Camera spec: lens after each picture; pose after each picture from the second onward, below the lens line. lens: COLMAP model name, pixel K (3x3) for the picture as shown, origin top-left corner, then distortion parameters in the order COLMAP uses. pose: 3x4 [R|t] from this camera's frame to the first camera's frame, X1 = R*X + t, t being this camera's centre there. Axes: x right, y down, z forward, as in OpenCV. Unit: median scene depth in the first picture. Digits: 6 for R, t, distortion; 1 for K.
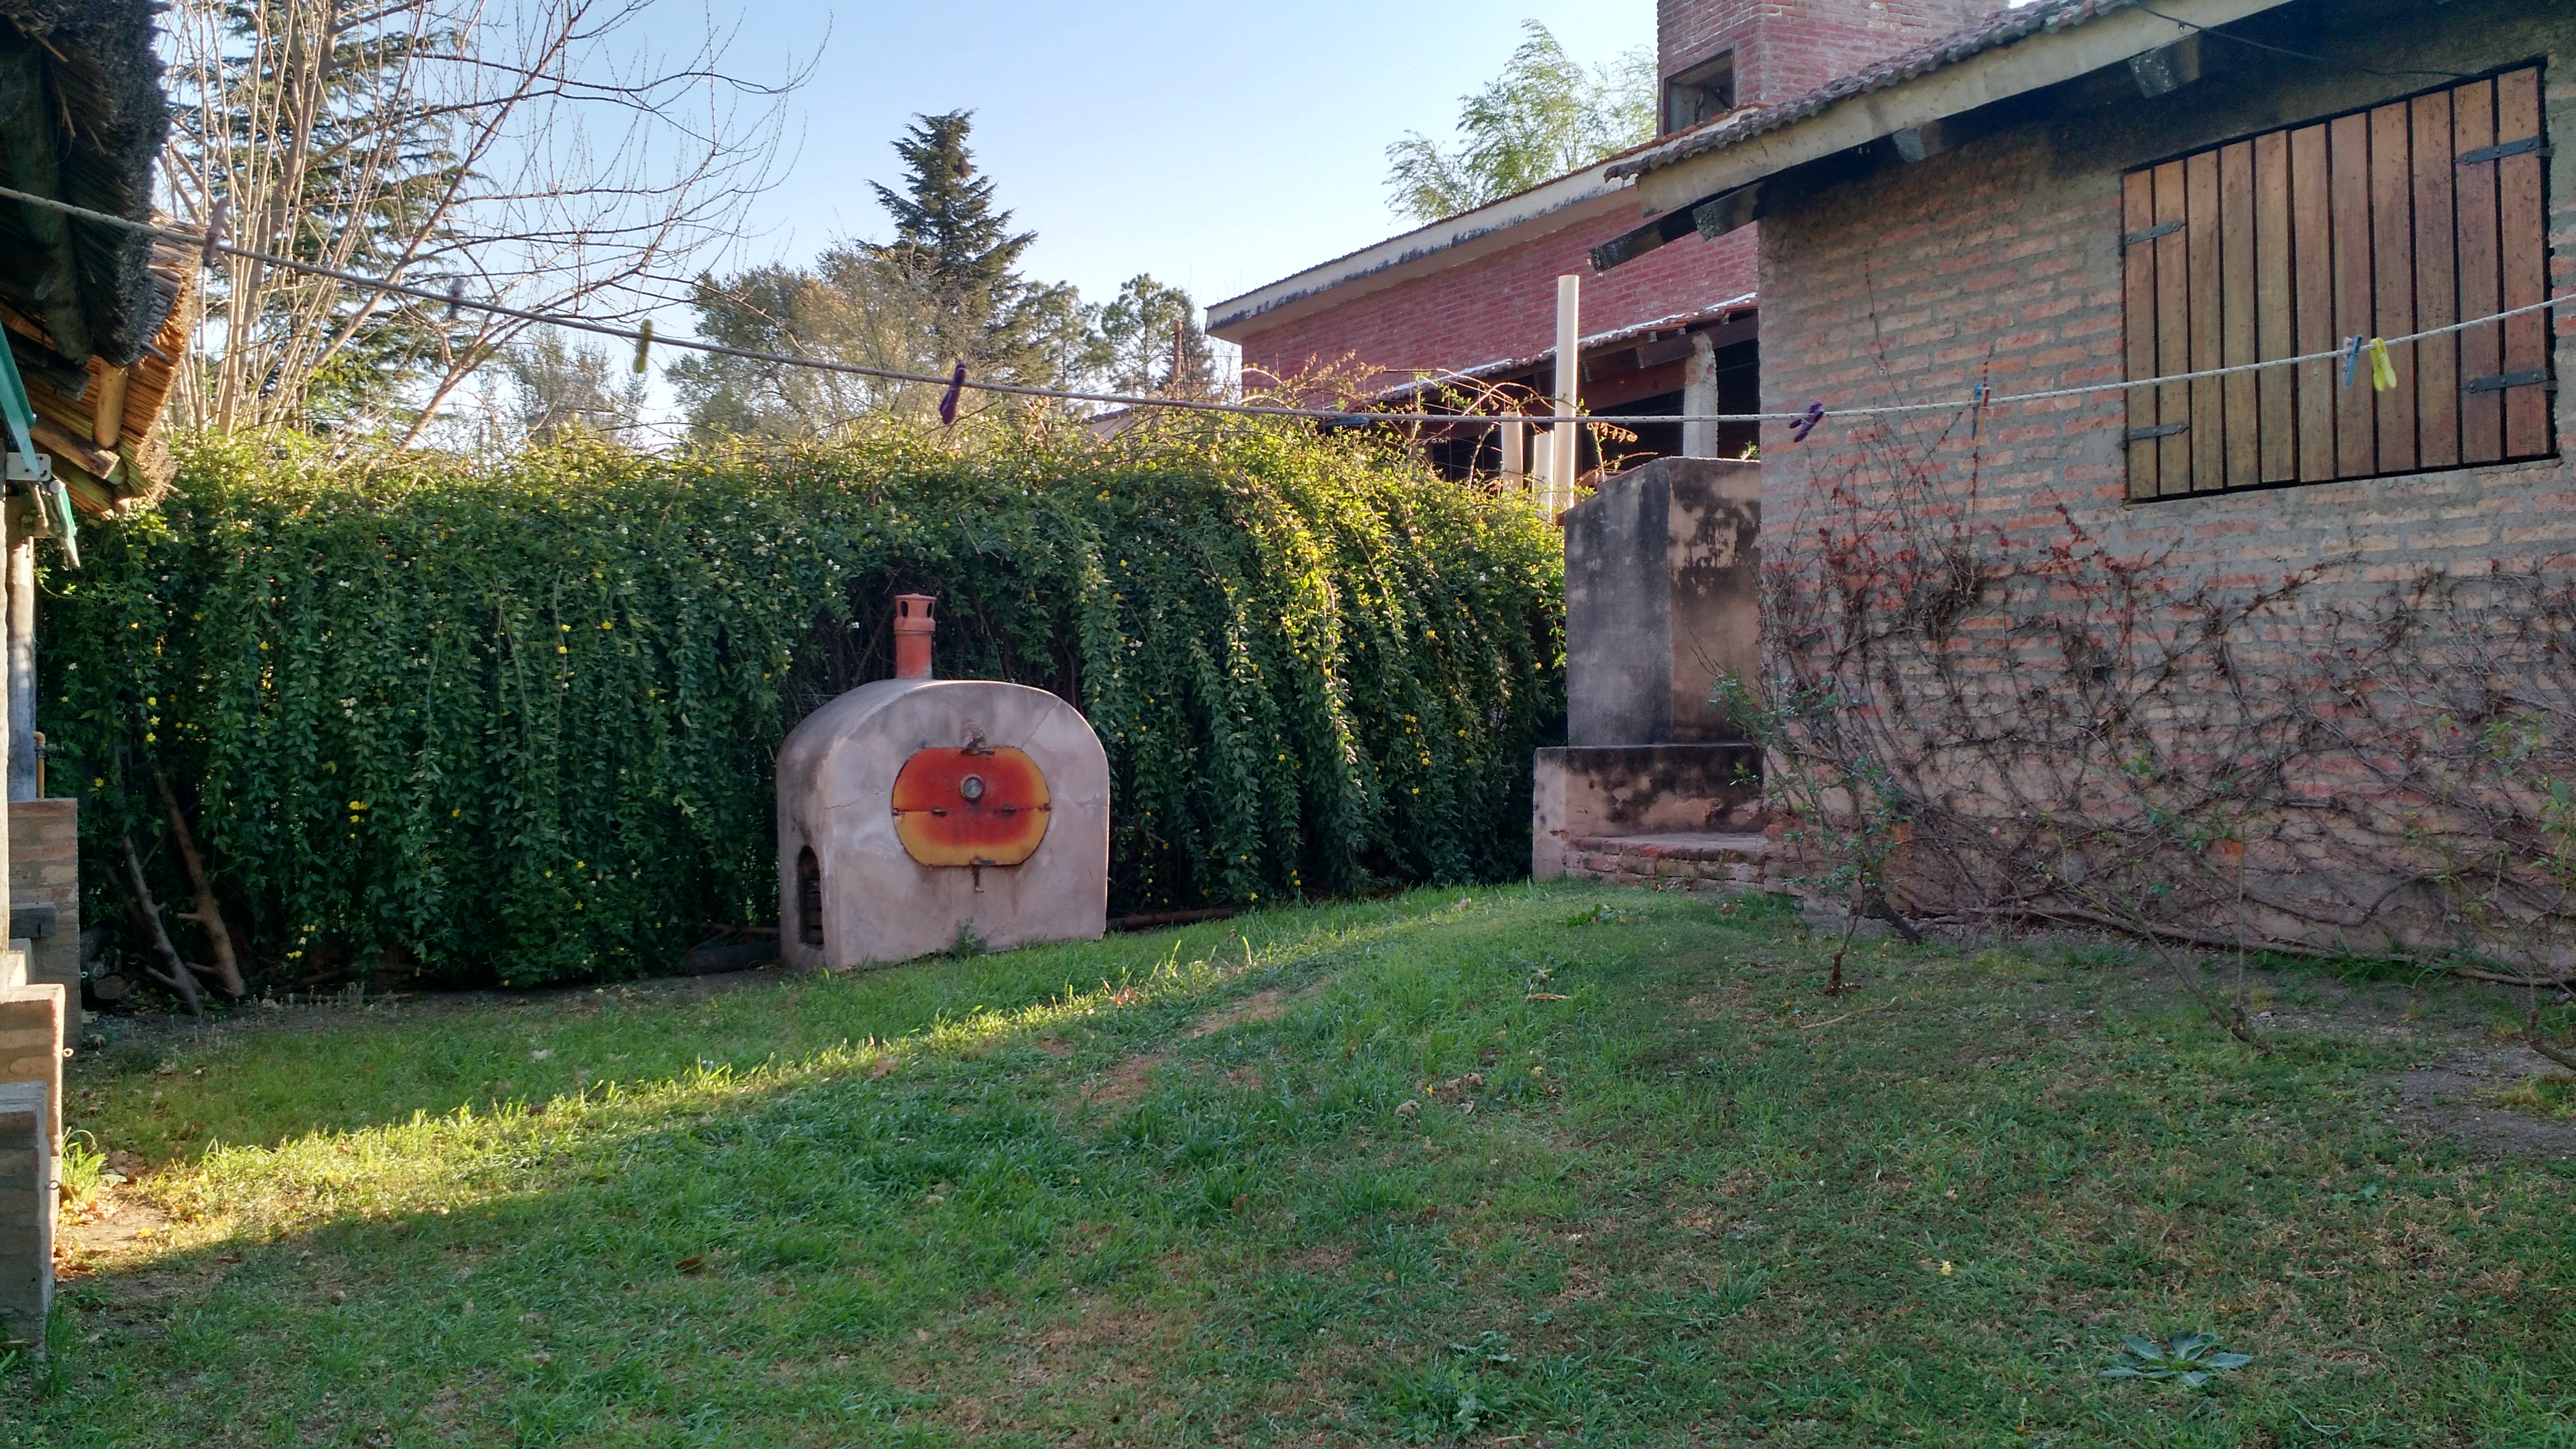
lens RADIAL K [[2386.2, 0, 1279.4], [0, 2386.2, 705.2], [0, 0, 1]] dist [0.136217, -0.346987]
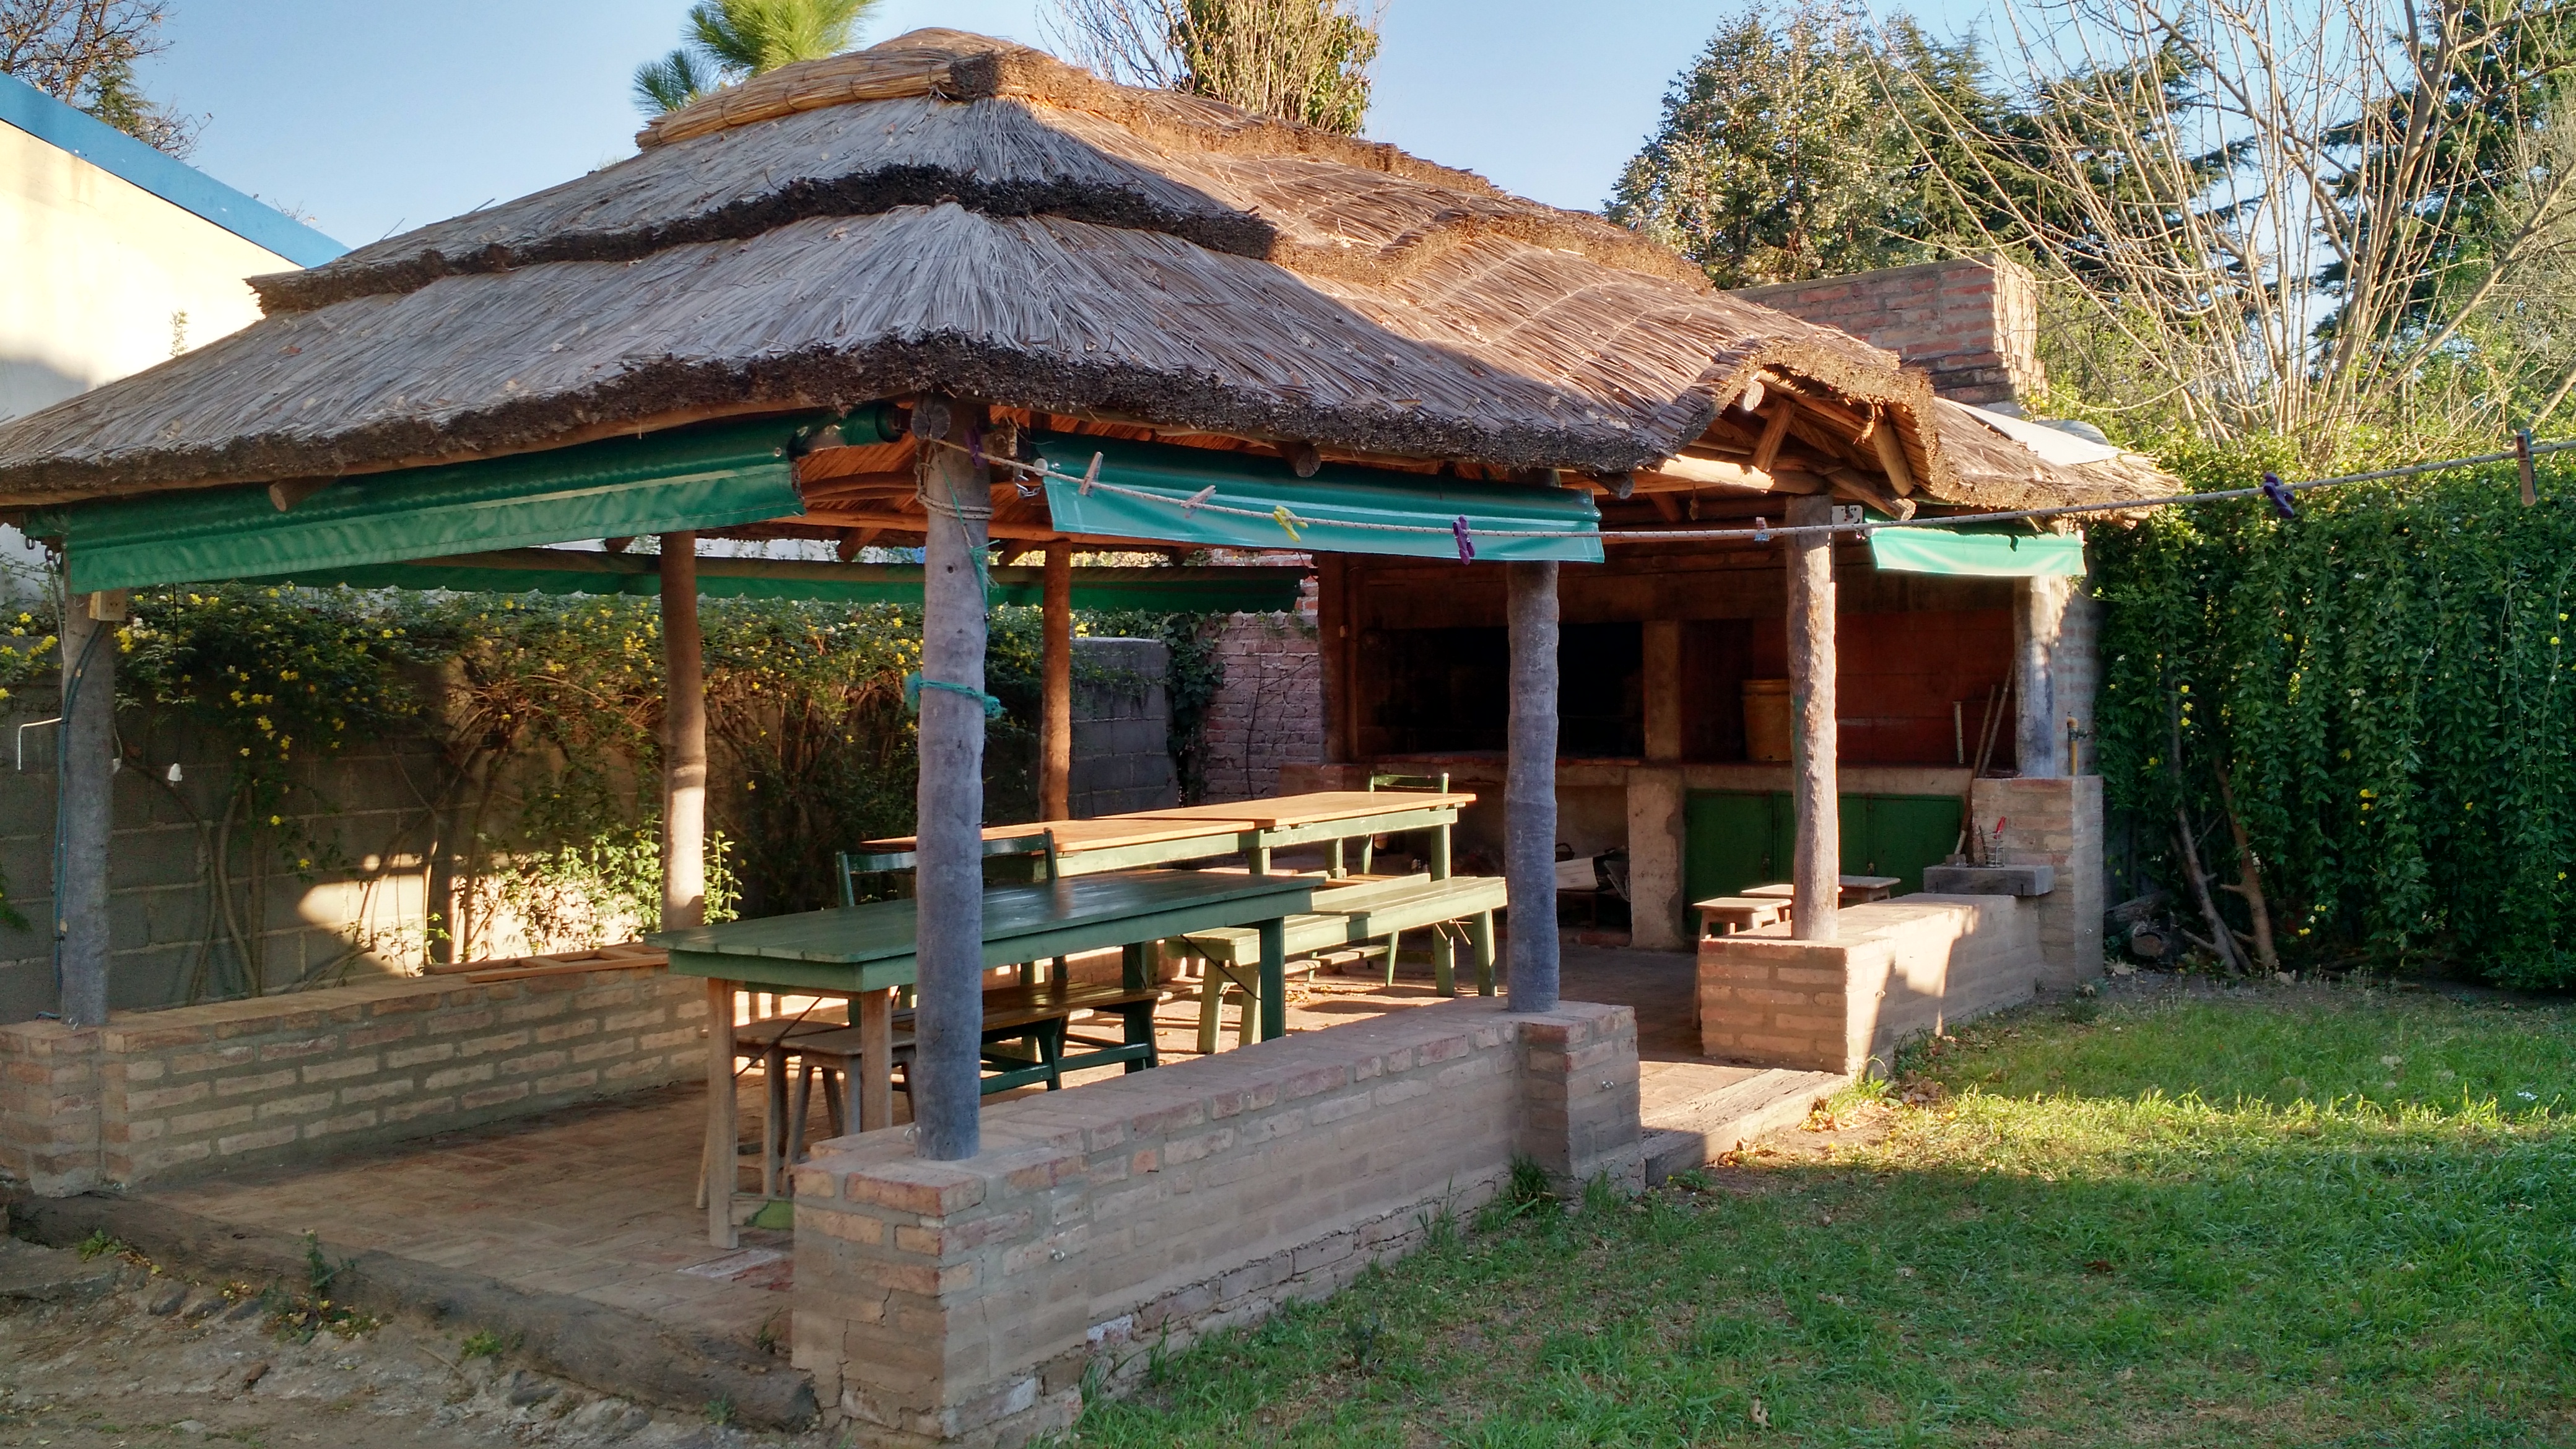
lens RADIAL K [[2386.2, 0, 1279.4], [0, 2386.2, 705.2], [0, 0, 1]] dist [0.136217, -0.346987]
pose [[0.500807, 0.021112, -0.865301, 0.270025], [0.001608, 0.999678, 0.025322, -0.022270], [0.865557, -0.014073, 0.500612, 0.092901]]
